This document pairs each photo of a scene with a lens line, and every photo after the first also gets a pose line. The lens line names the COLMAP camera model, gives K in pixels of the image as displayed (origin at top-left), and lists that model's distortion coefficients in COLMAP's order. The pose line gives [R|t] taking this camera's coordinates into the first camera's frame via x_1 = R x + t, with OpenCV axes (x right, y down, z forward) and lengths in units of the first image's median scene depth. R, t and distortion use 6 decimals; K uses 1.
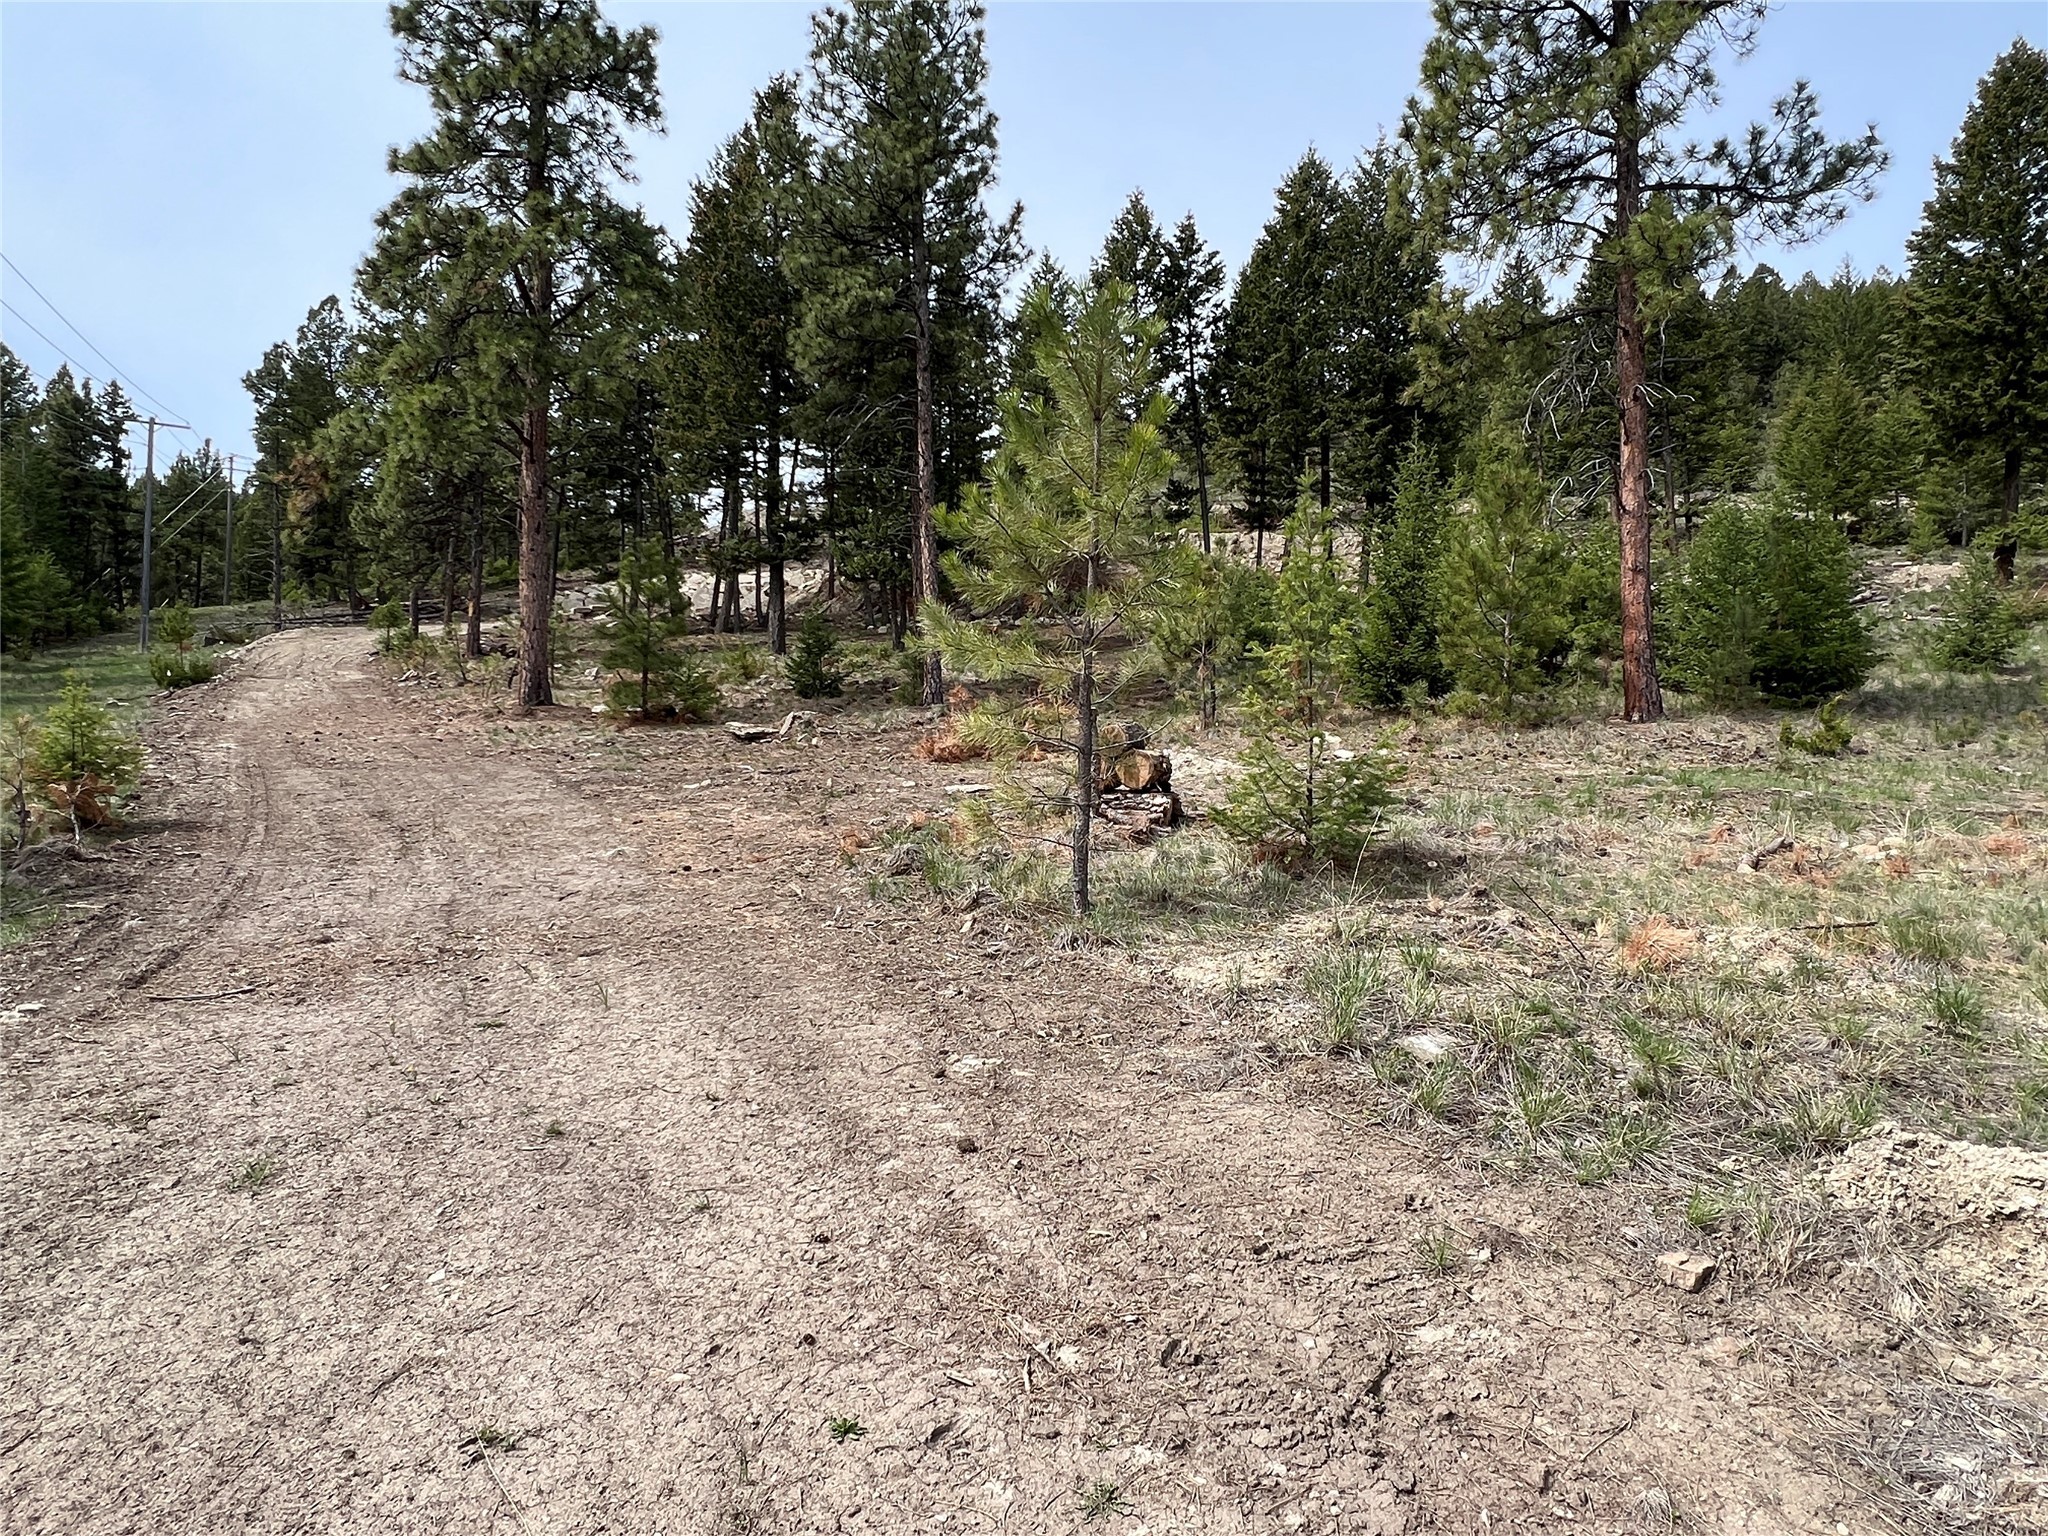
lens RADIAL K [[1239.8, 0, 1024.0], [0, 1239.8, 768.0], [0, 0, 1]] dist [0.000264, -0.001179]
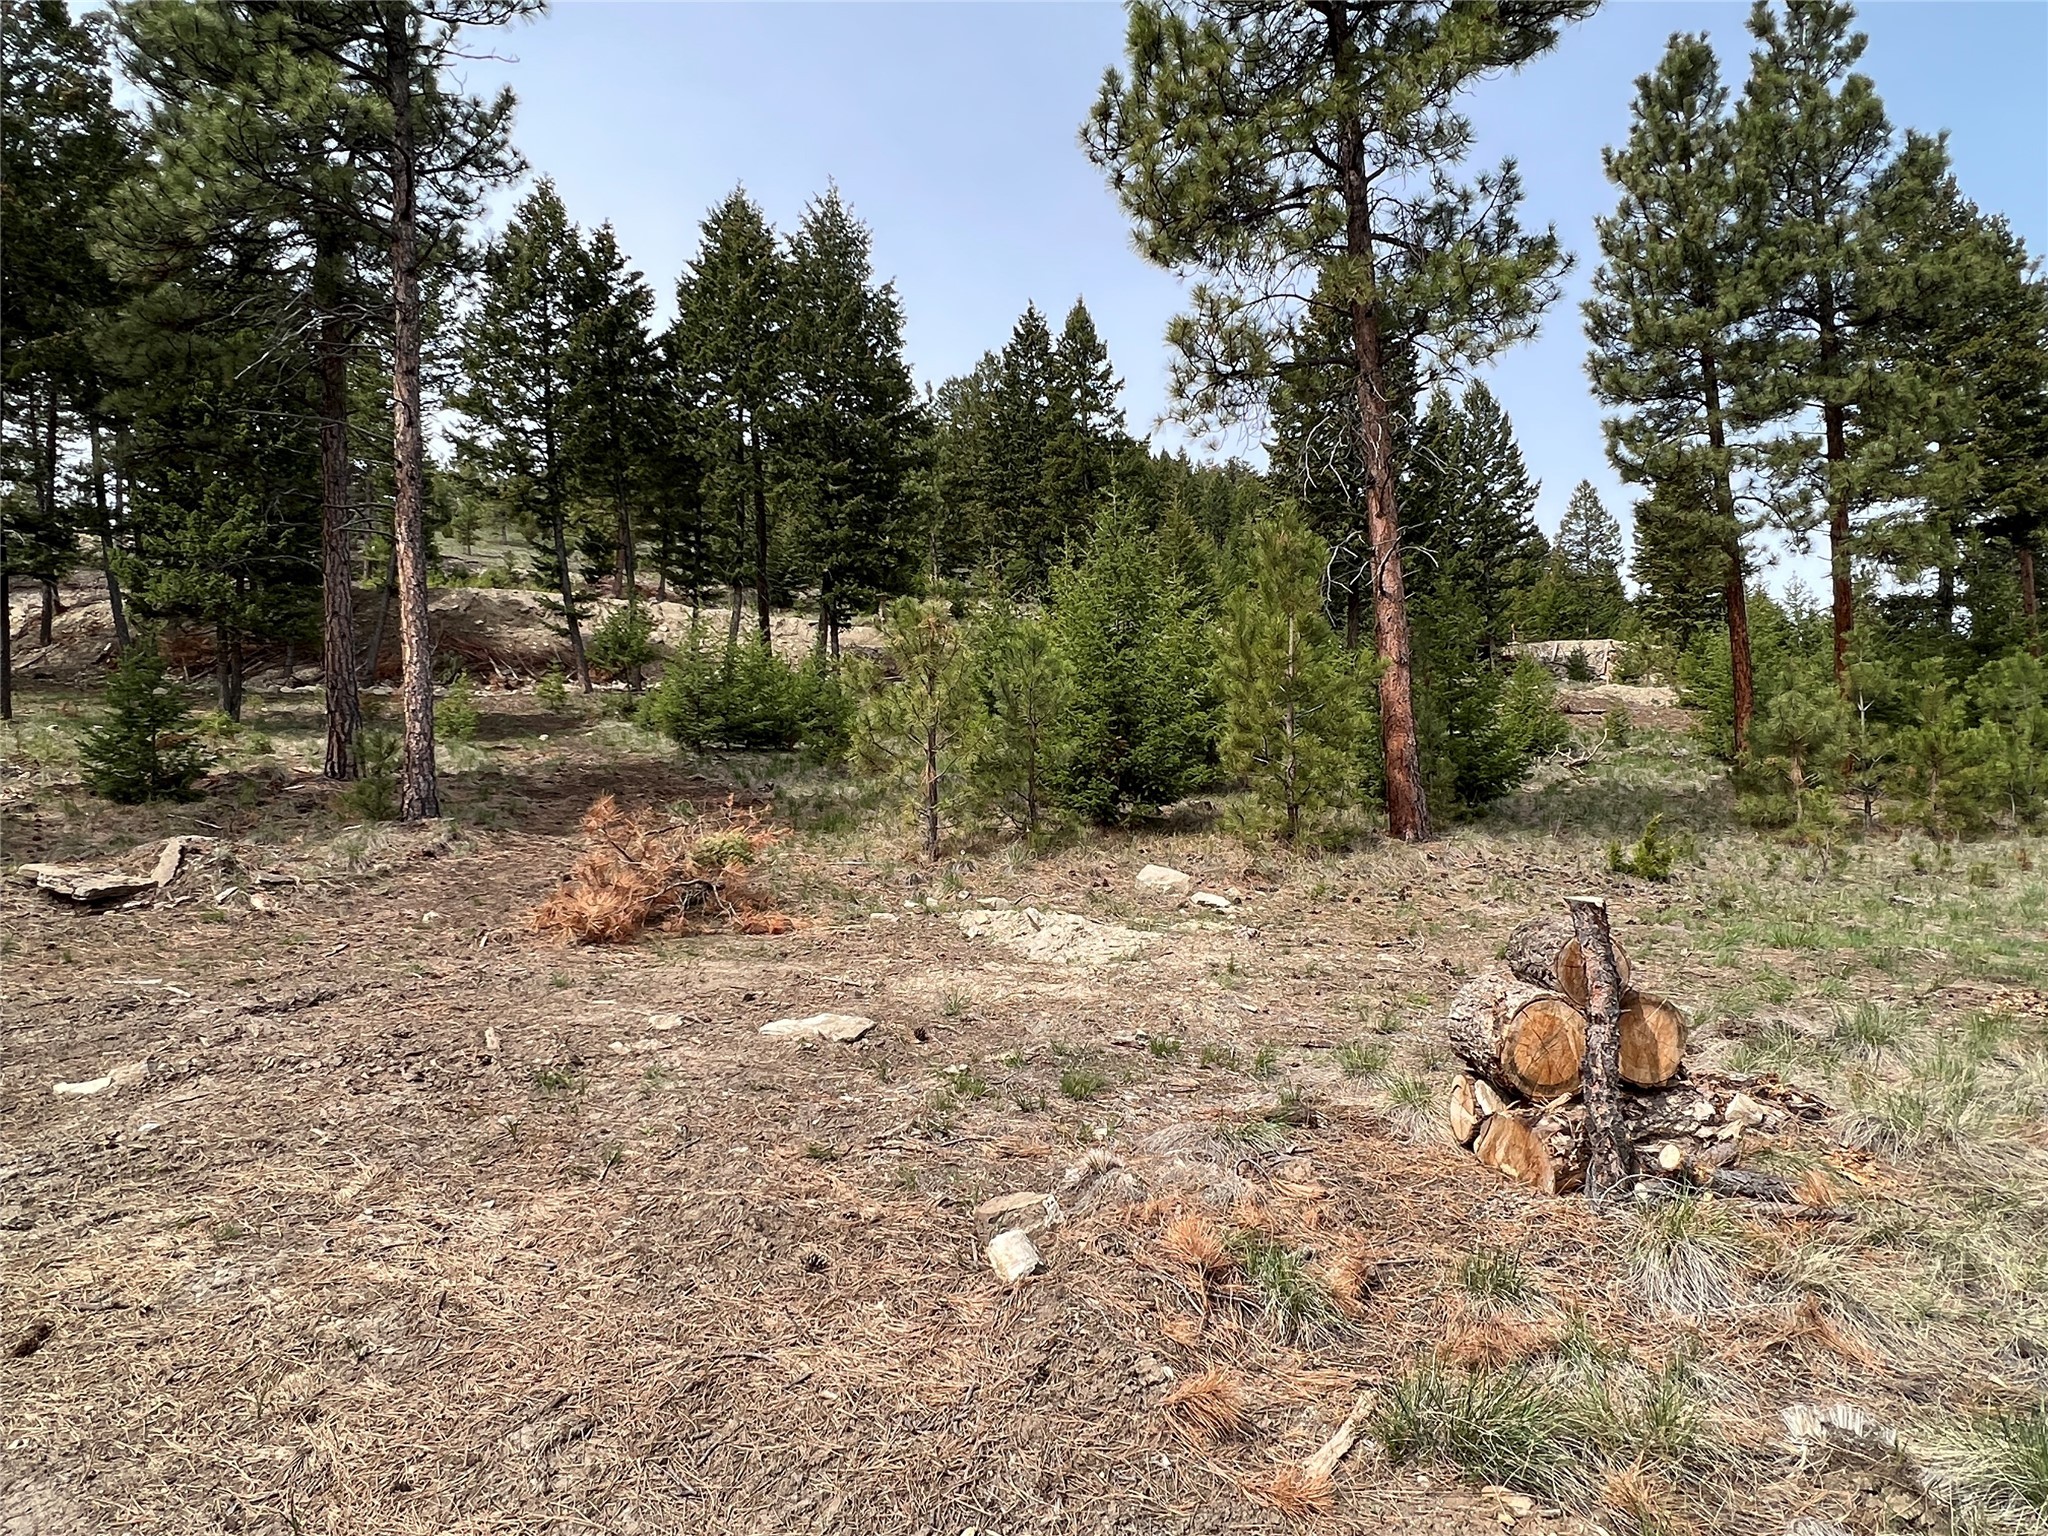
lens RADIAL K [[1239.8, 0, 1024.0], [0, 1239.8, 768.0], [0, 0, 1]] dist [0.000264, -0.001179]
pose [[0.848885, 0.015702, 0.528345, -0.126704], [0.021737, 0.997676, -0.064574, -0.027147], [-0.528131, 0.066301, 0.846571, 0.300764]]
